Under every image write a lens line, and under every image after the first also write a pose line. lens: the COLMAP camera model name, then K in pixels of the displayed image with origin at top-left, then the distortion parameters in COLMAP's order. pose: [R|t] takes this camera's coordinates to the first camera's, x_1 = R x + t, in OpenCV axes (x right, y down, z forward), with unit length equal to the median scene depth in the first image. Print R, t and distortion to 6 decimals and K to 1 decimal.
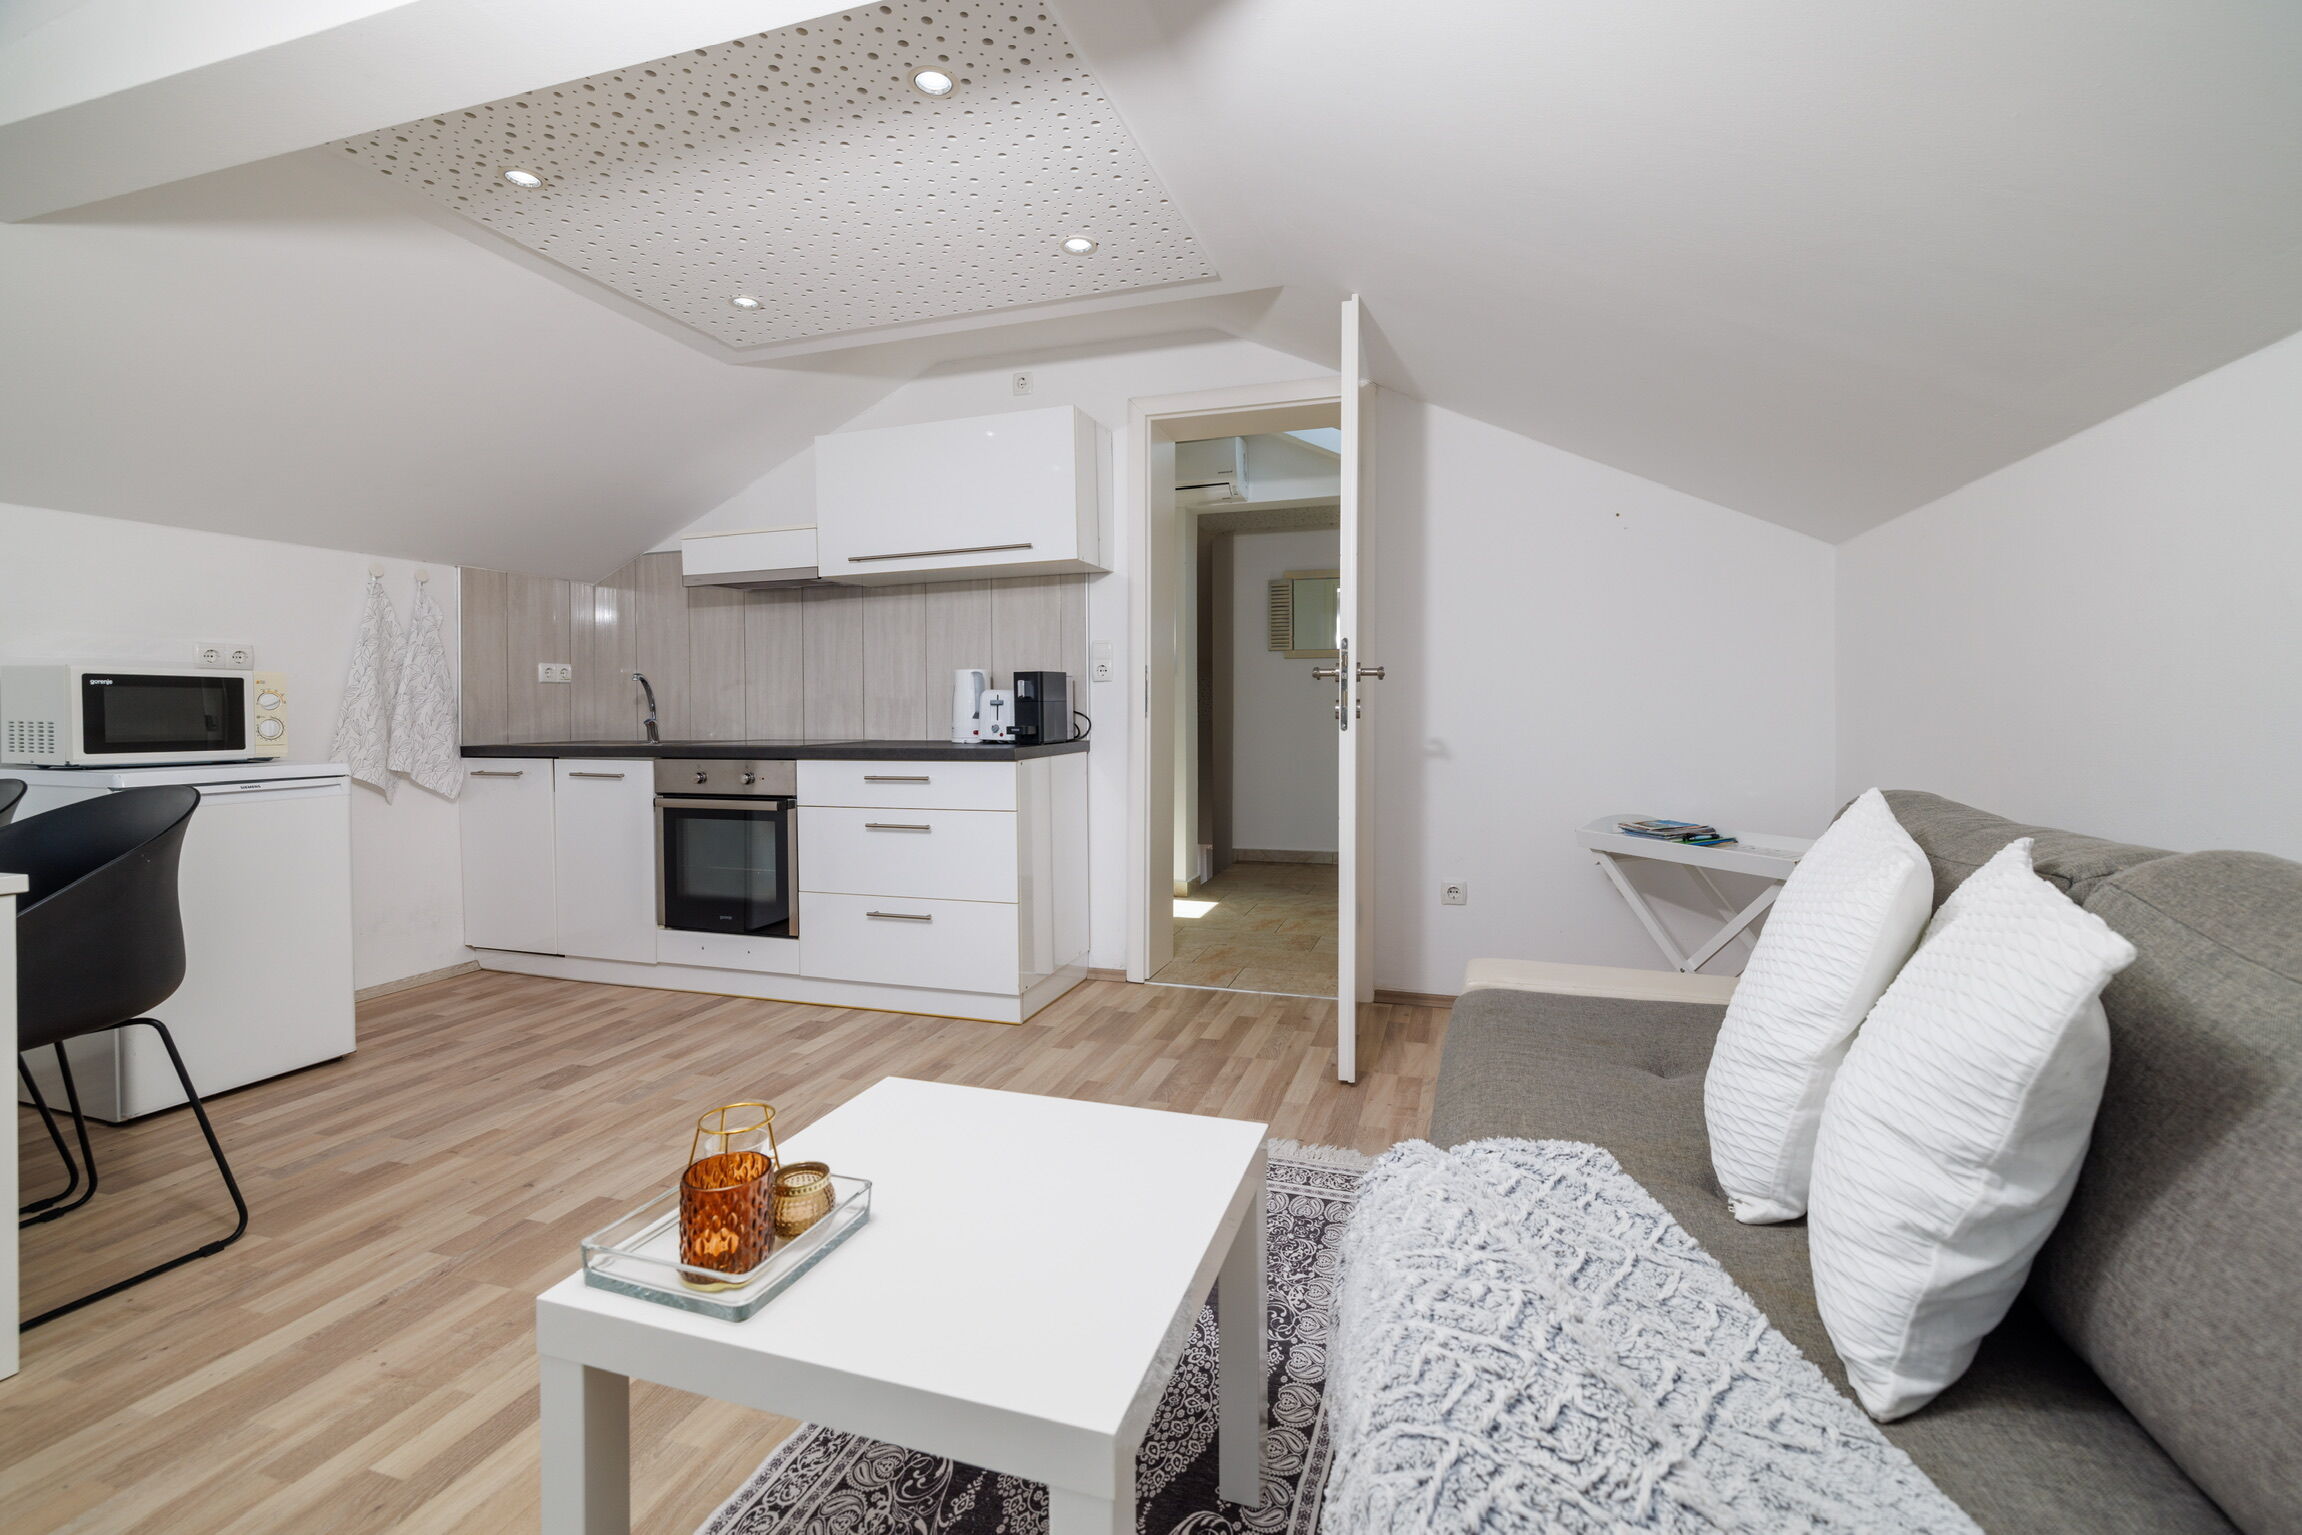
lens RADIAL K [[979.6, 0, 1158.7], [0, 979.6, 725.3], [0, 0, 1]] dist [0.000997, 0.000081]
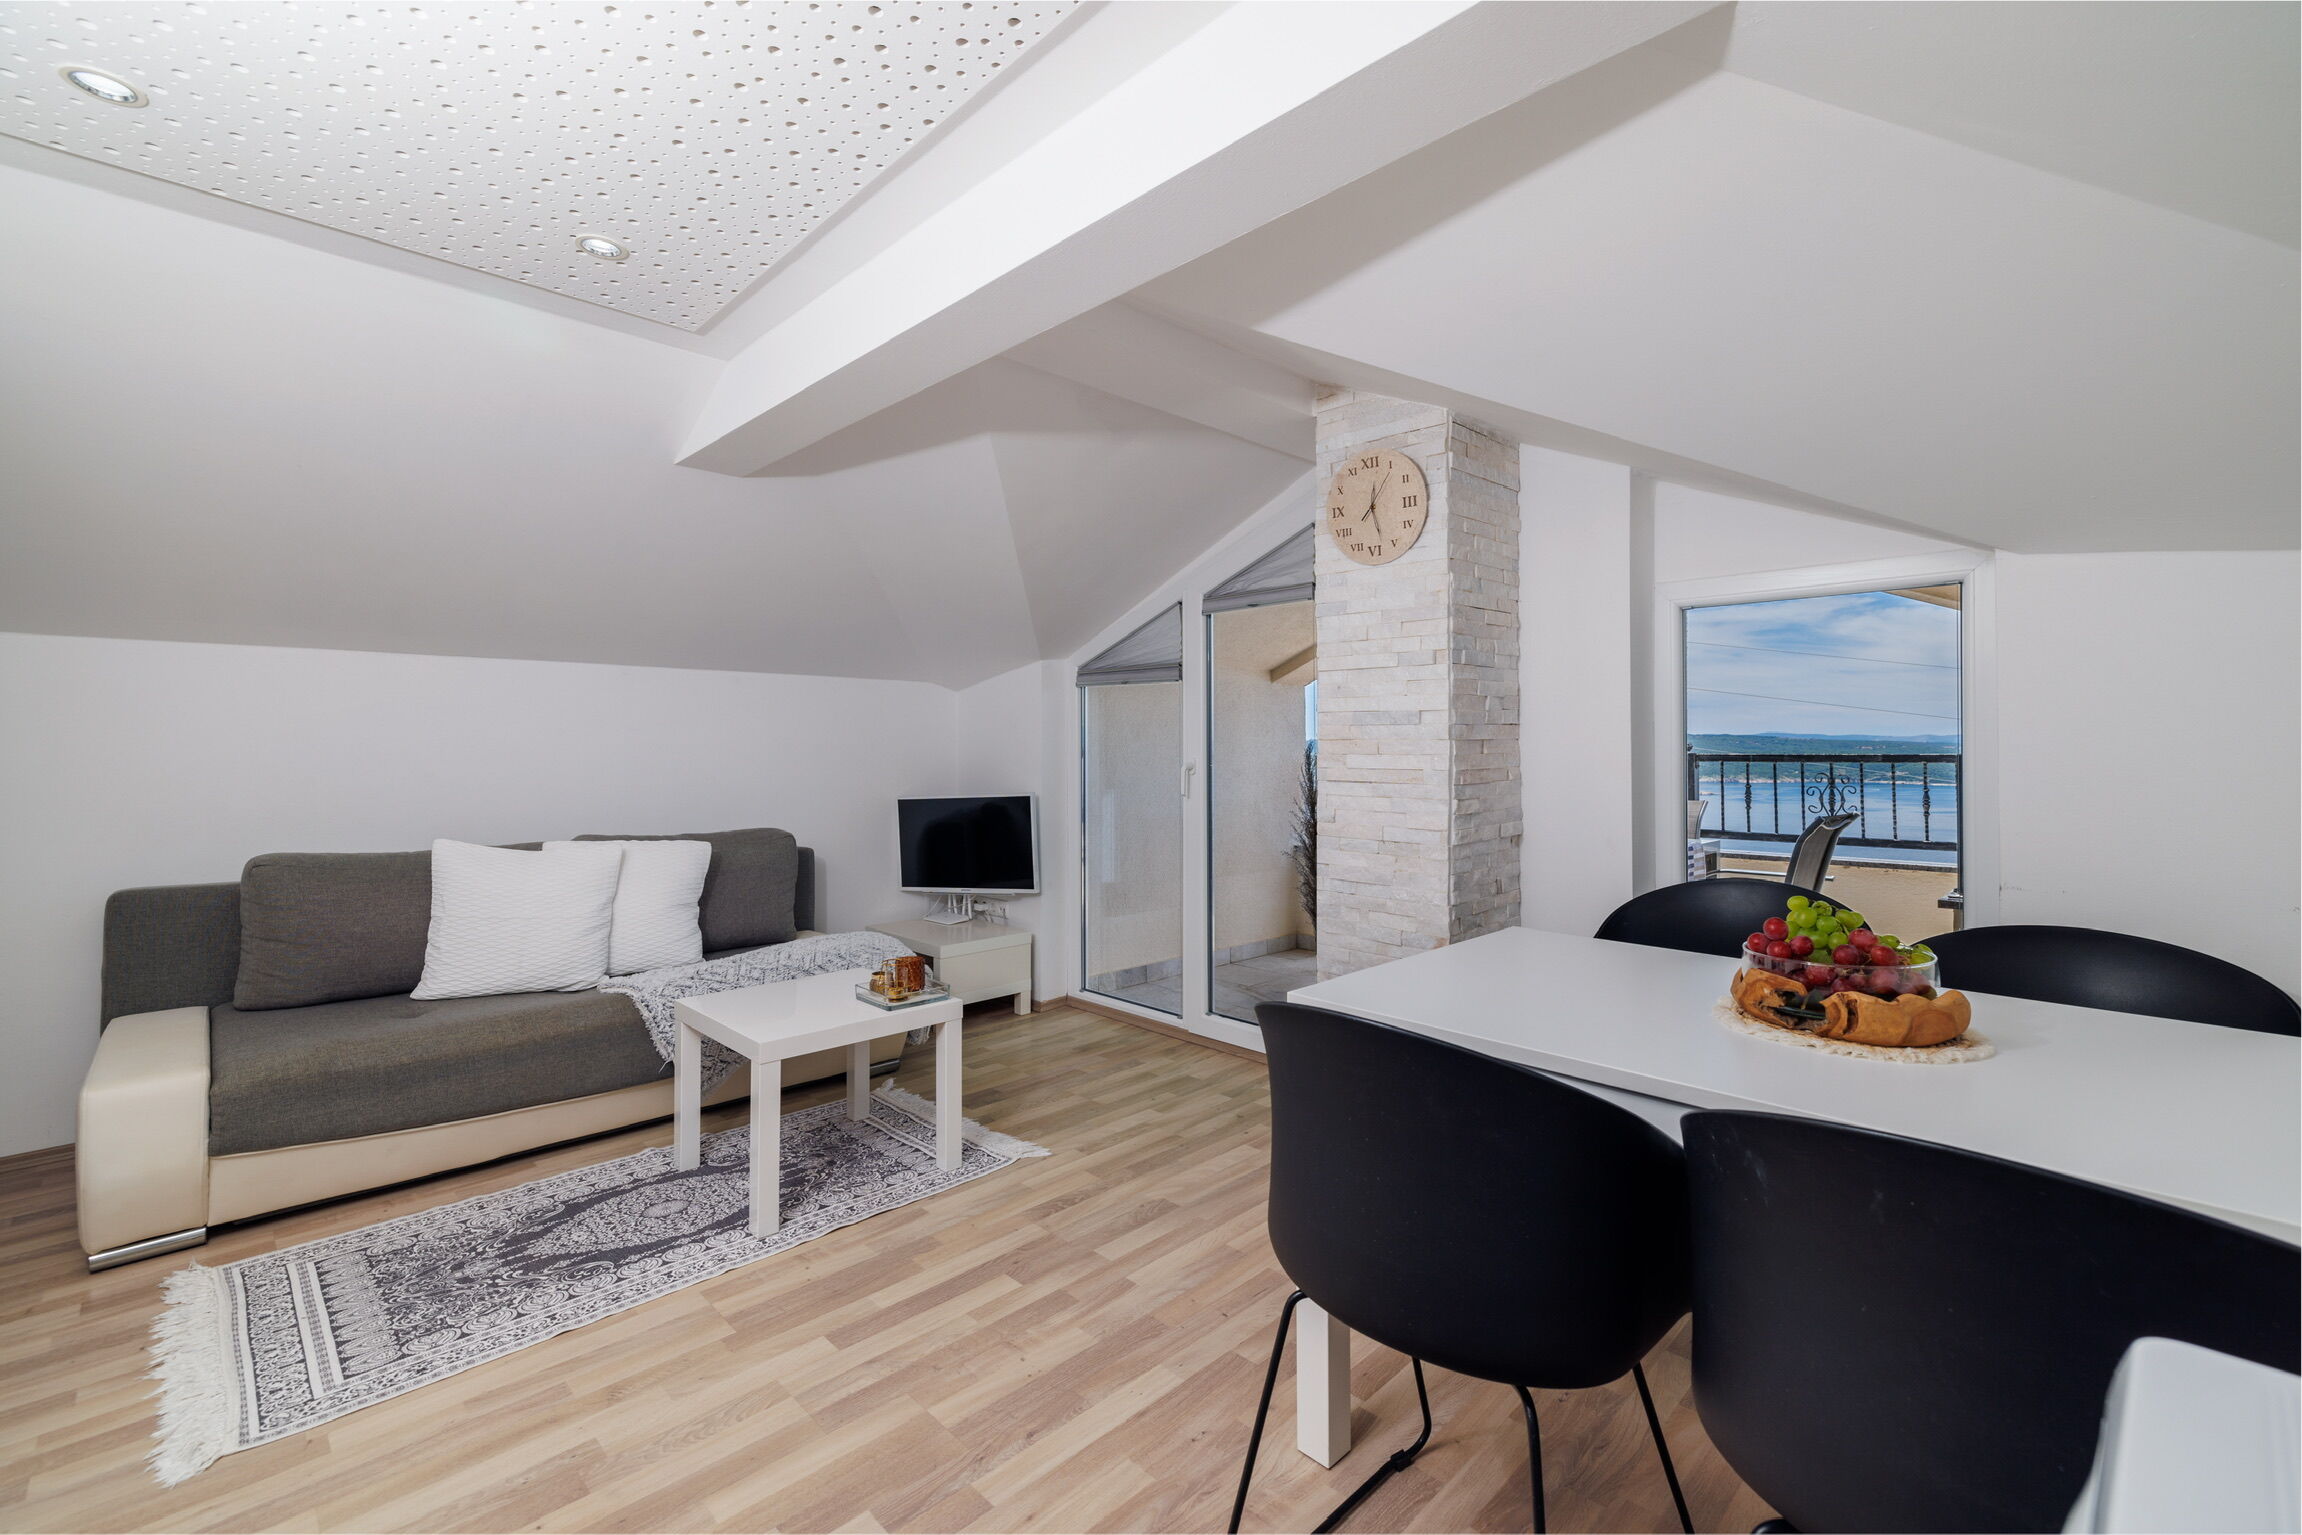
lens RADIAL K [[976.6, 0, 1158.4], [0, 976.6, 736.3], [0, 0, 1]] dist [0.001874, 0.000643]
pose [[-0.888723, 0.010116, 0.458333, -0.715354], [0.011831, 0.999930, 0.000871, -0.062194], [-0.458291, 0.006197, -0.888780, 0.949640]]
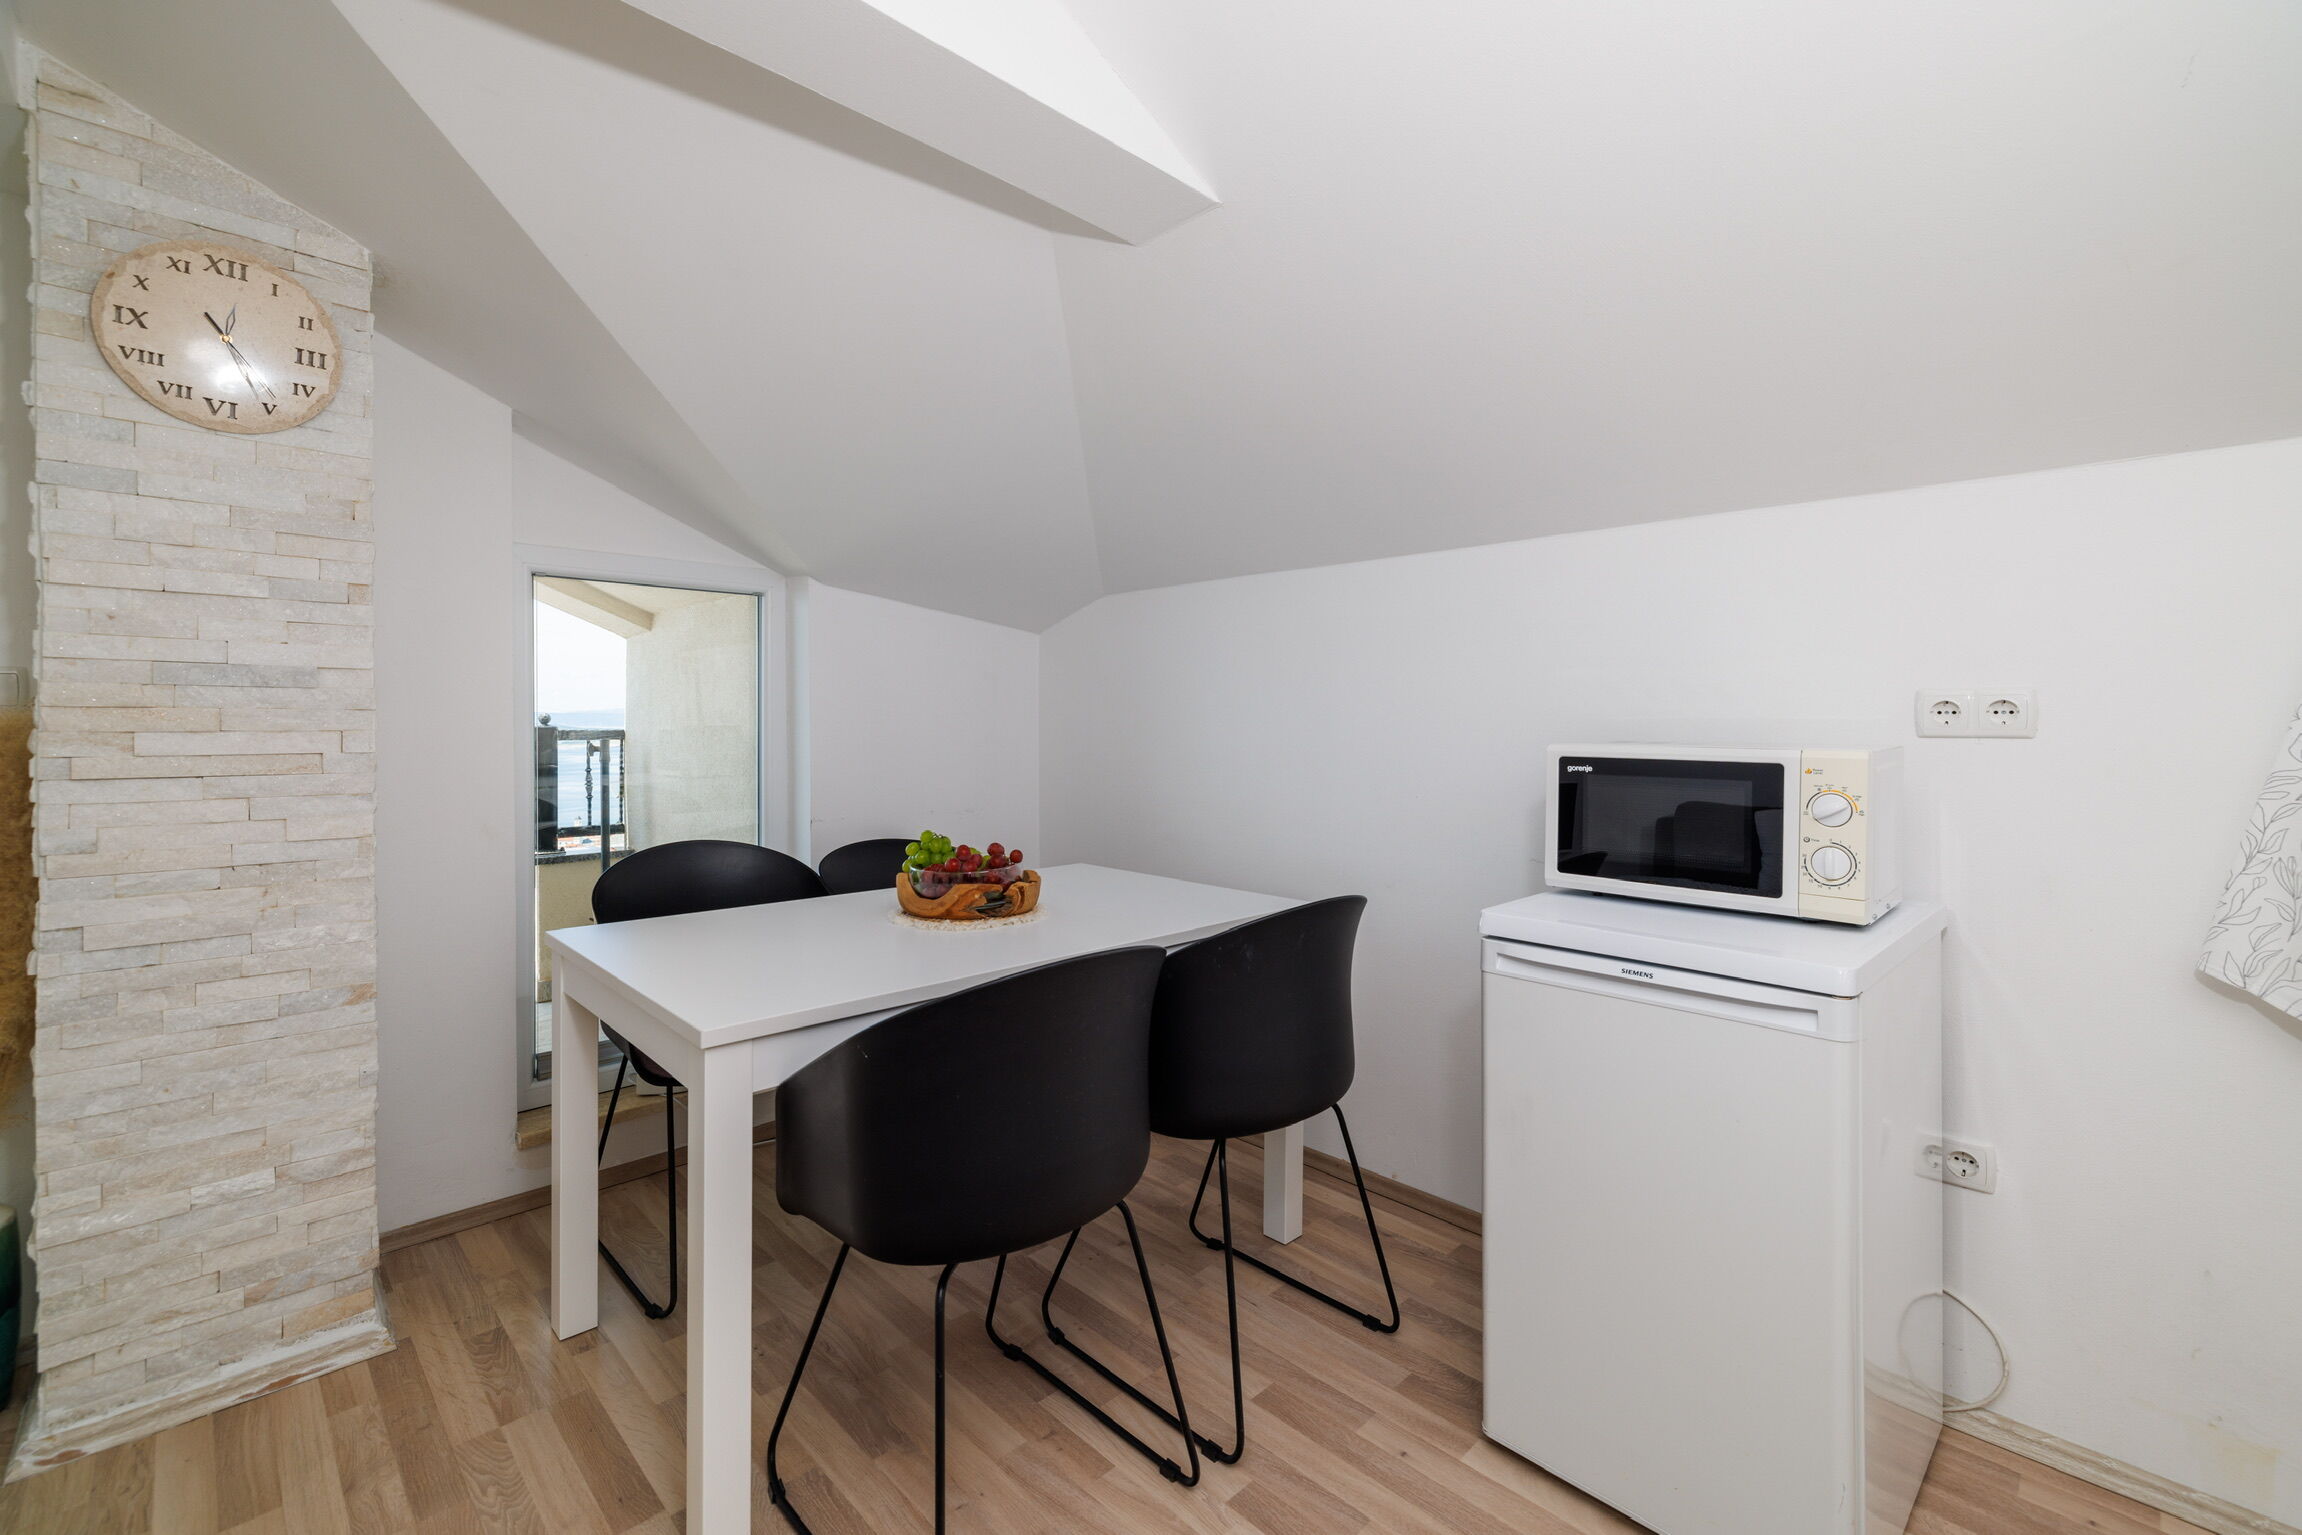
lens RADIAL K [[984.9, 0, 1157.1], [0, 984.9, 730.2], [0, 0, 1]] dist [0.002888, 0.000897]
pose [[-0.457115, 0.013892, -0.889299, -0.265985], [-0.014069, 0.999640, 0.022848, -0.064129], [0.889296, 0.022956, -0.456755, 0.819505]]
